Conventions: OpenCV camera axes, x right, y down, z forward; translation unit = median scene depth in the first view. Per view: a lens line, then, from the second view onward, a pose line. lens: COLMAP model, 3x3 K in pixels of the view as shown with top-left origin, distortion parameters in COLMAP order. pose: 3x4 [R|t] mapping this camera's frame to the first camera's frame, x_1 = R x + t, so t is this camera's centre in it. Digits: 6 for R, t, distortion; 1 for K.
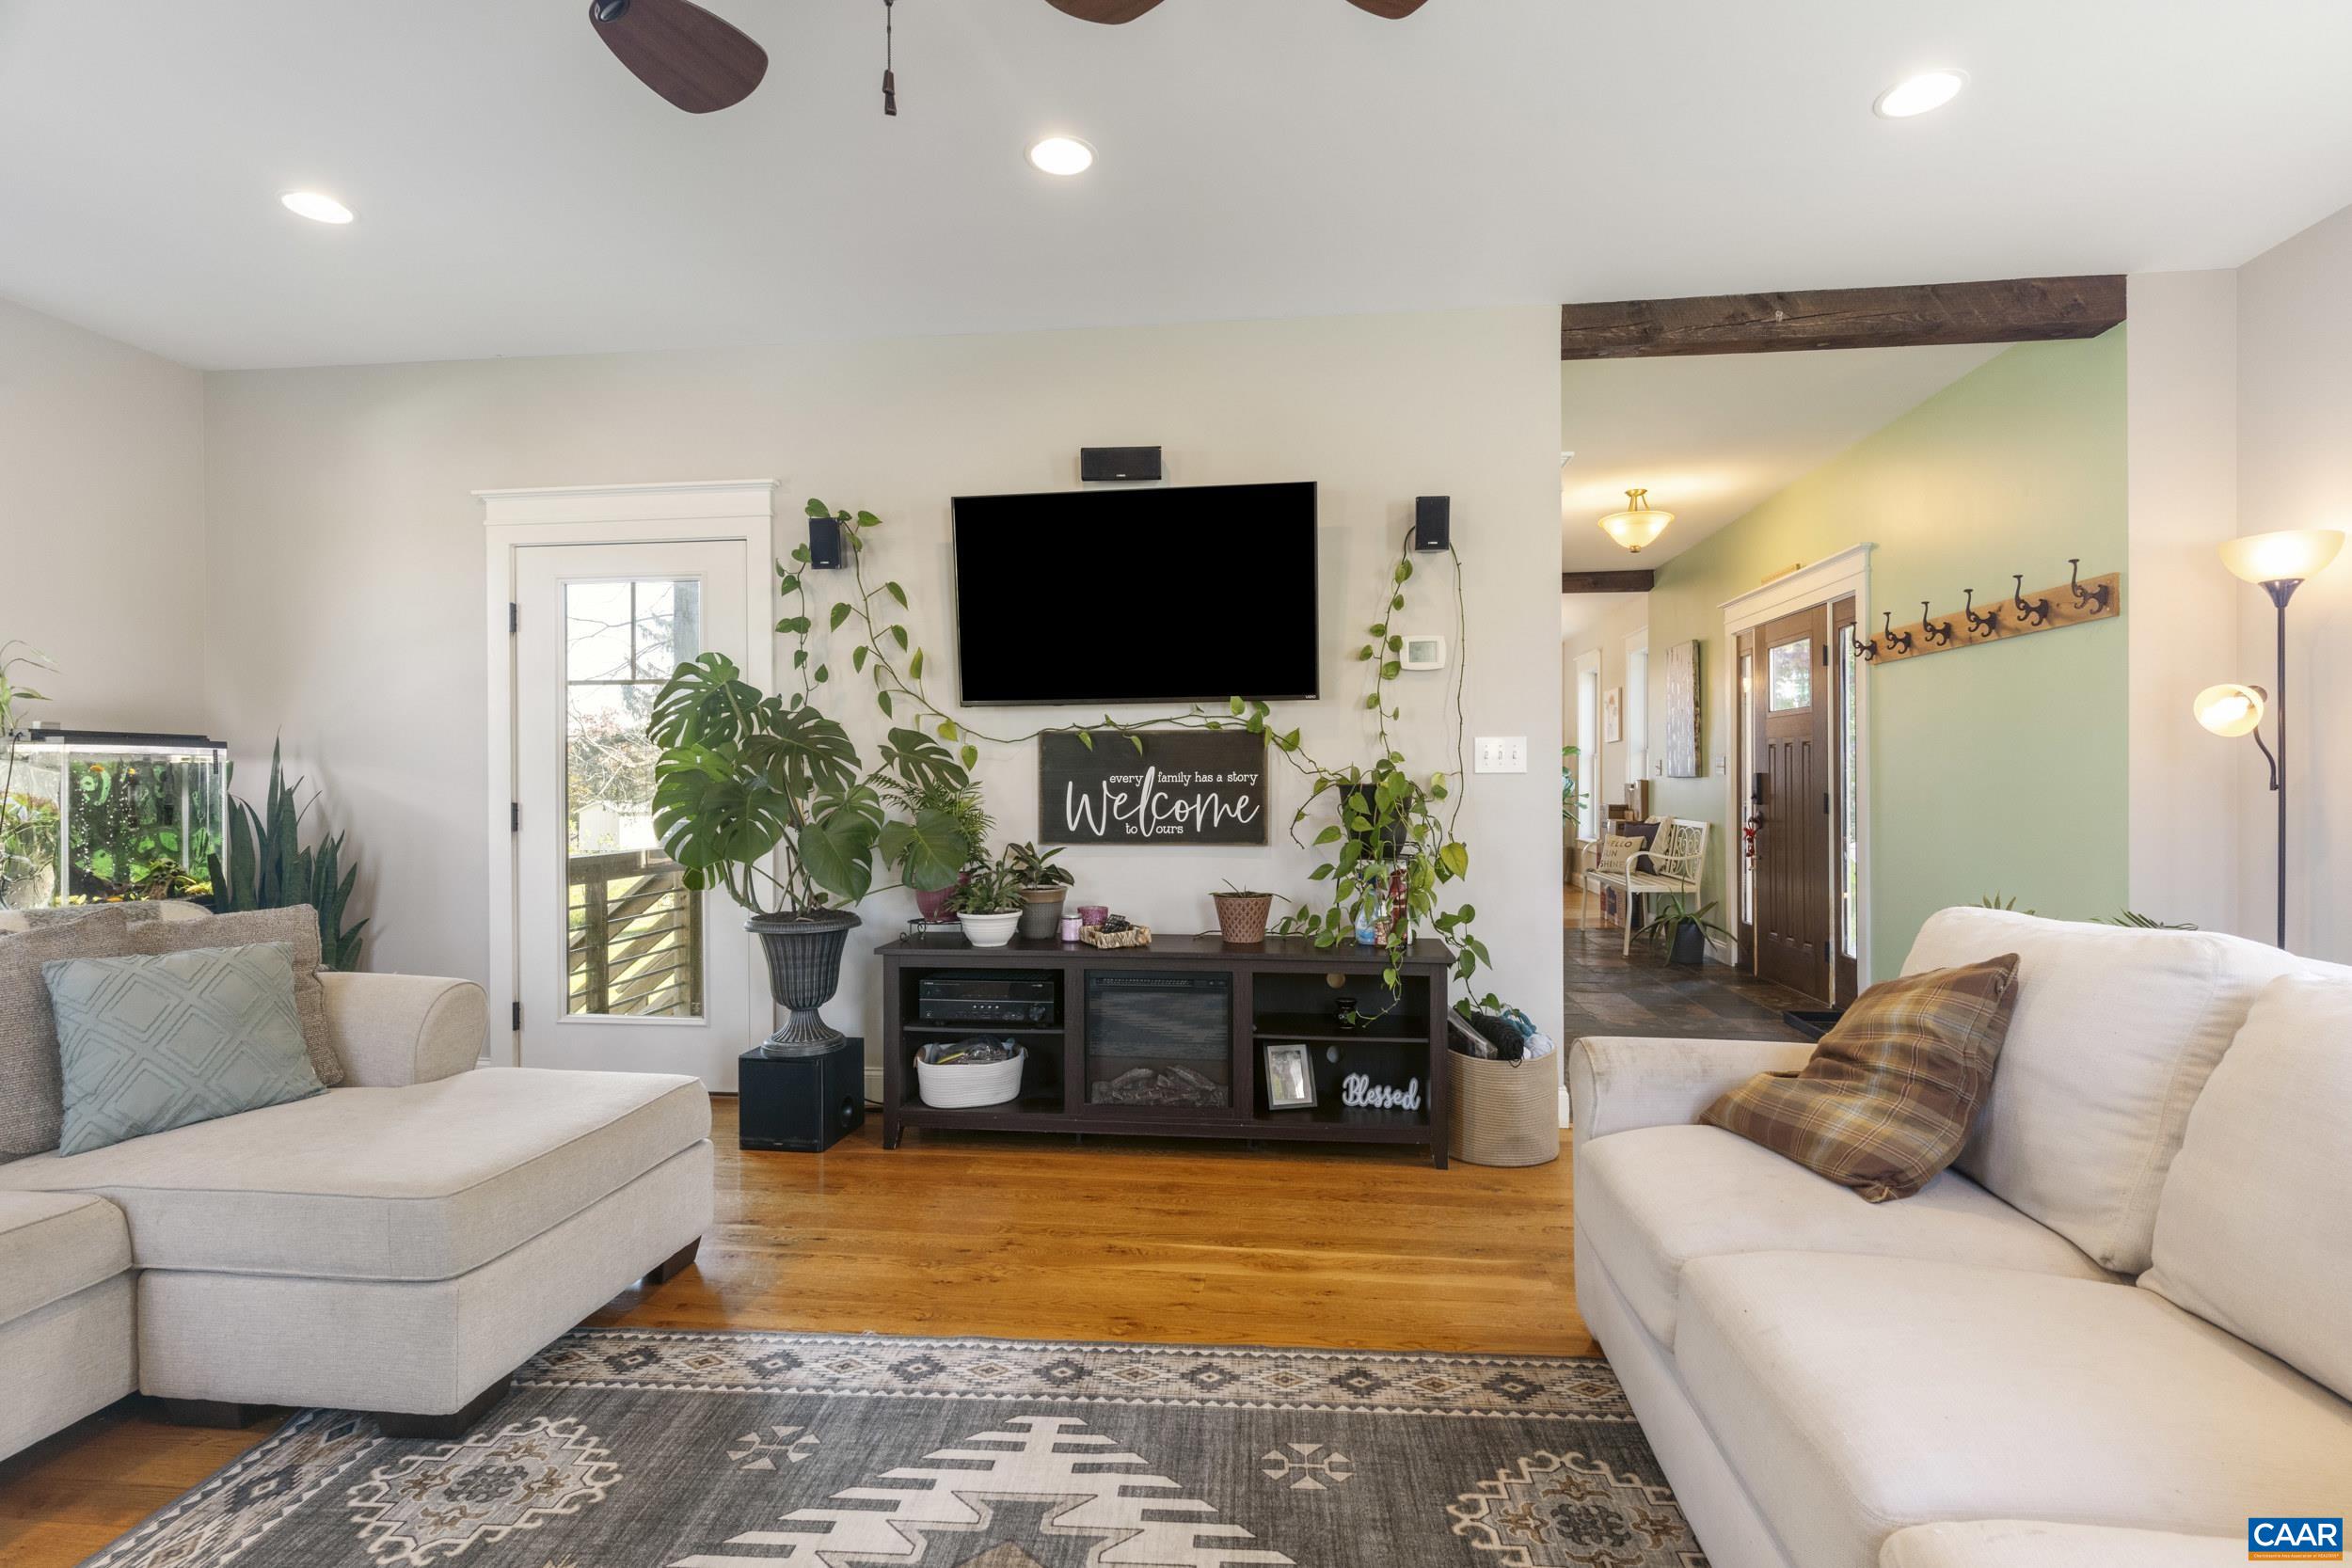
lens RADIAL K [[1136.4, 0, 1187.6], [0, 1136.4, 772.6], [0, 0, 1]] dist [0.005429, 0.000440]
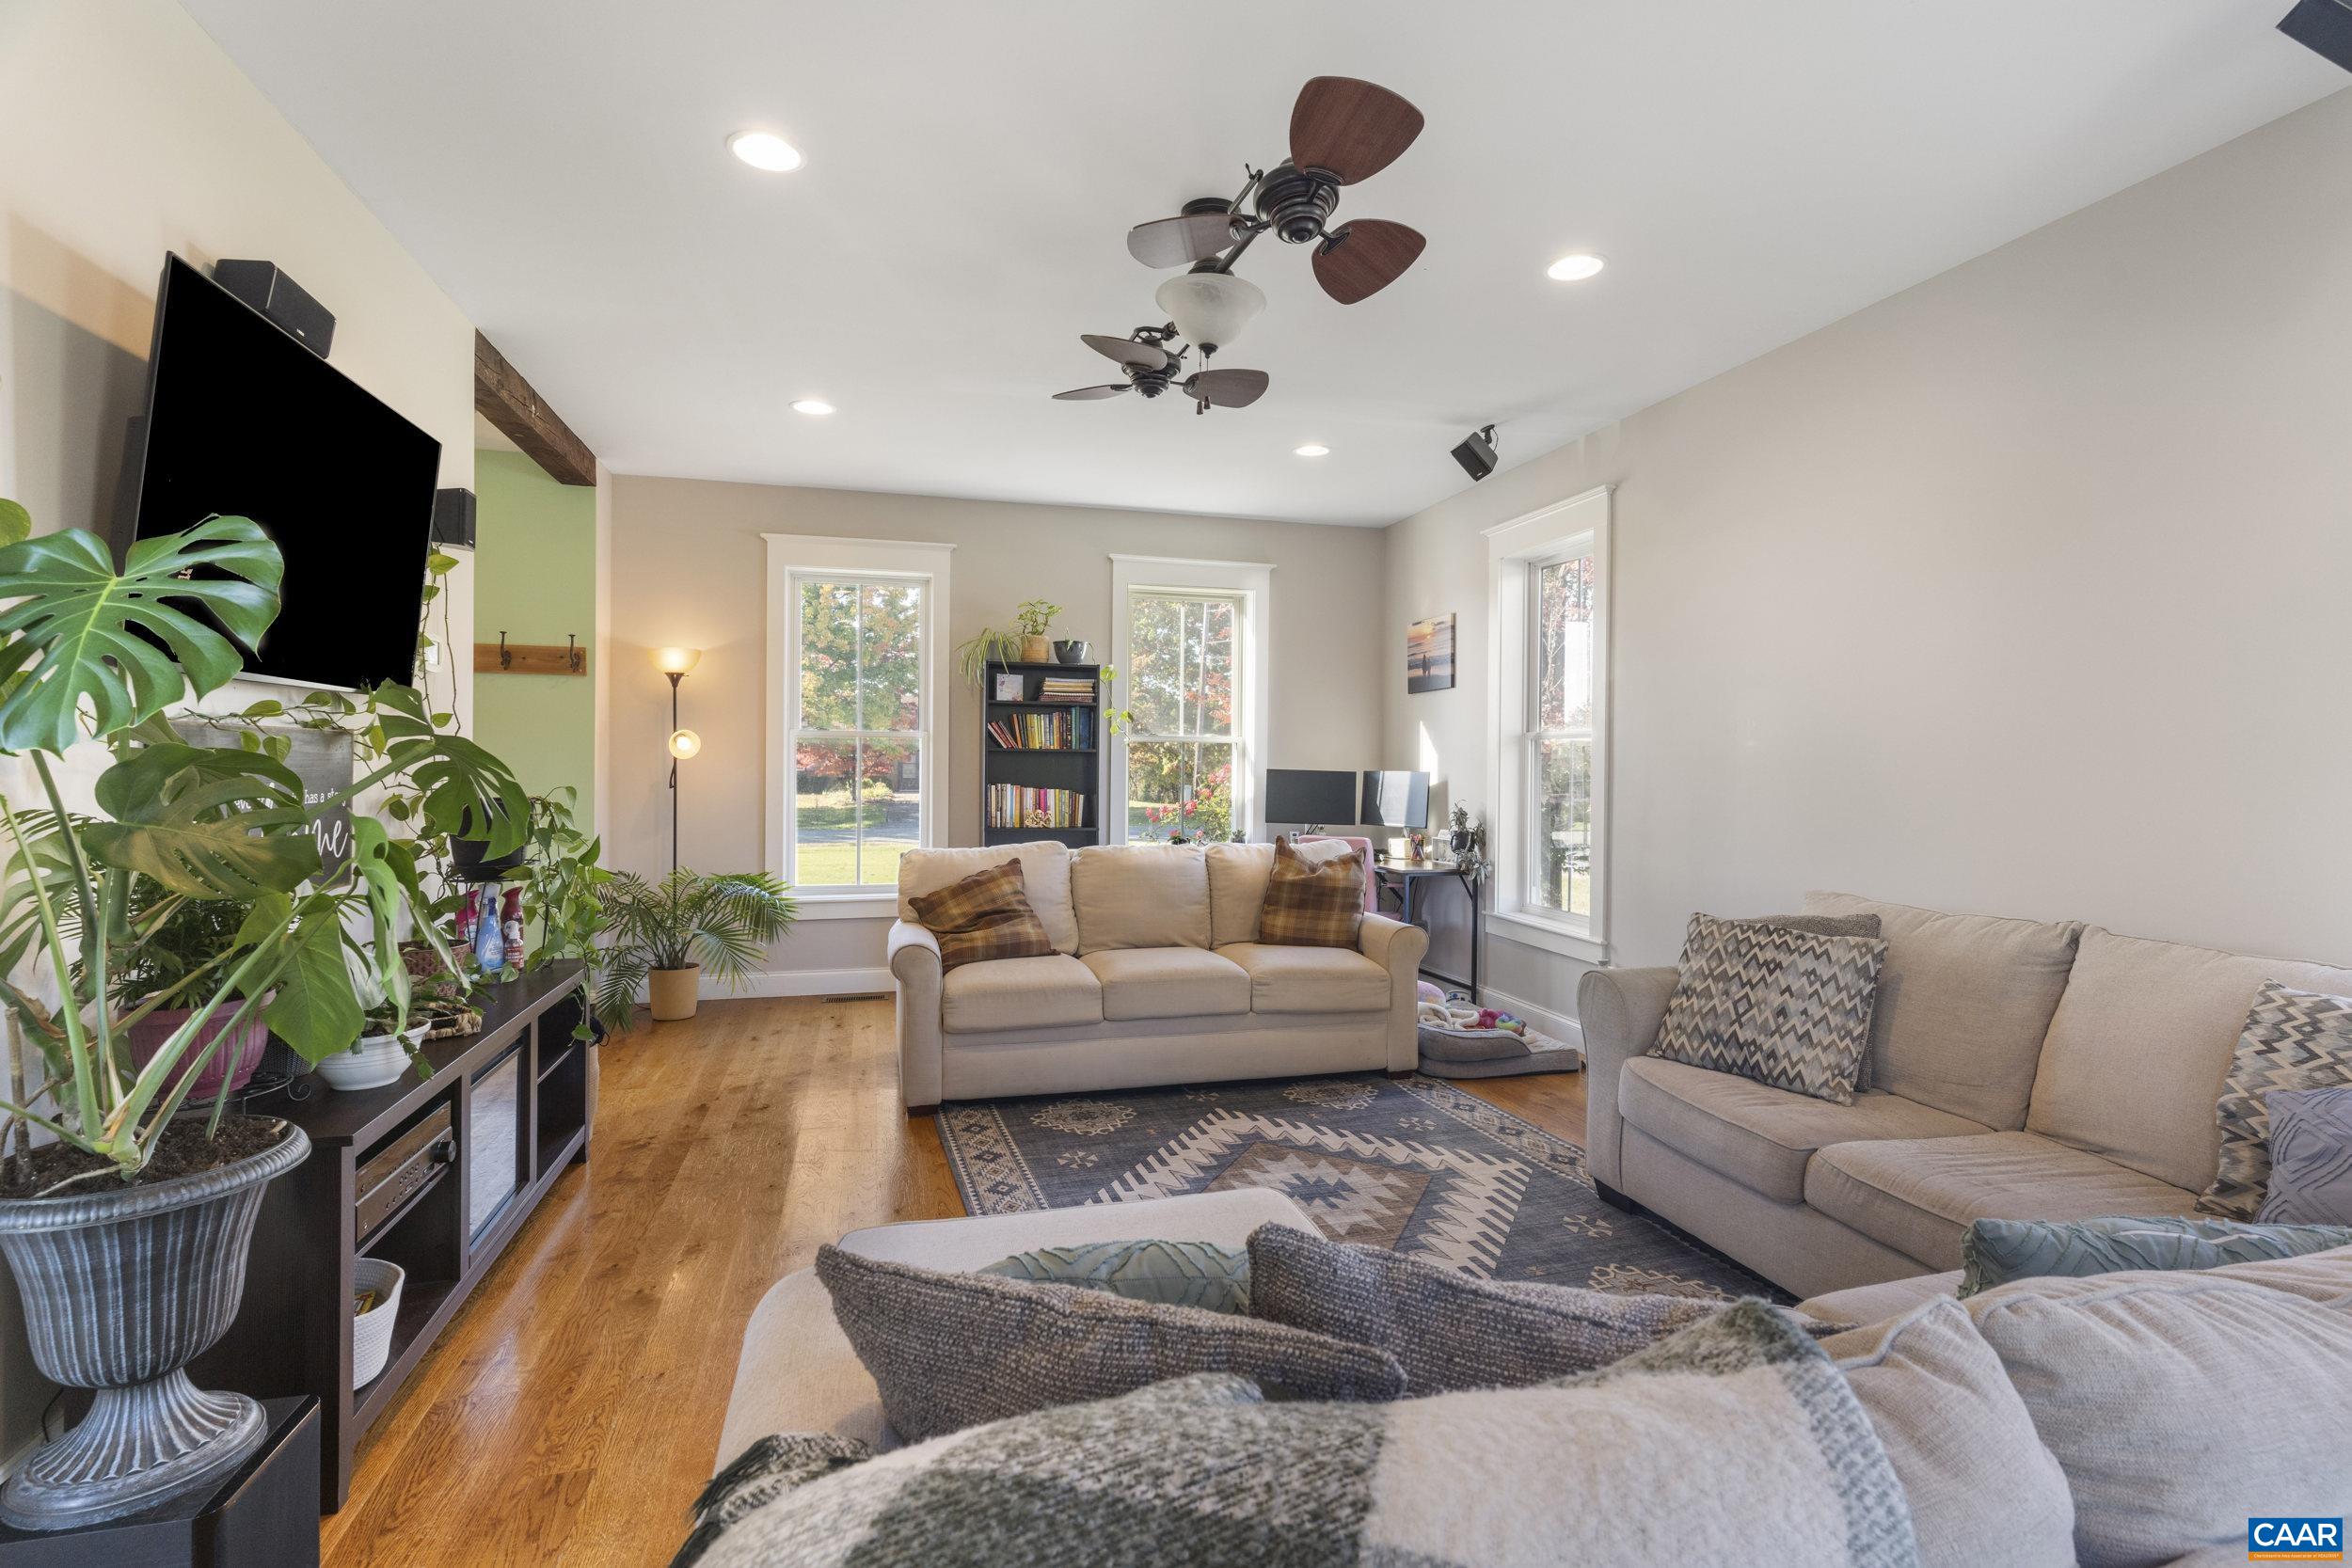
lens RADIAL K [[1136.4, 0, 1182.1], [0, 1136.4, 777.5], [0, 0, 1]] dist [0.005429, 0.000440]
pose [[-0.373372, -0.018494, 0.927497, -1.541810], [-0.012969, 0.999808, 0.014716, -0.055052], [-0.927591, -0.006534, -0.373540, 1.397732]]
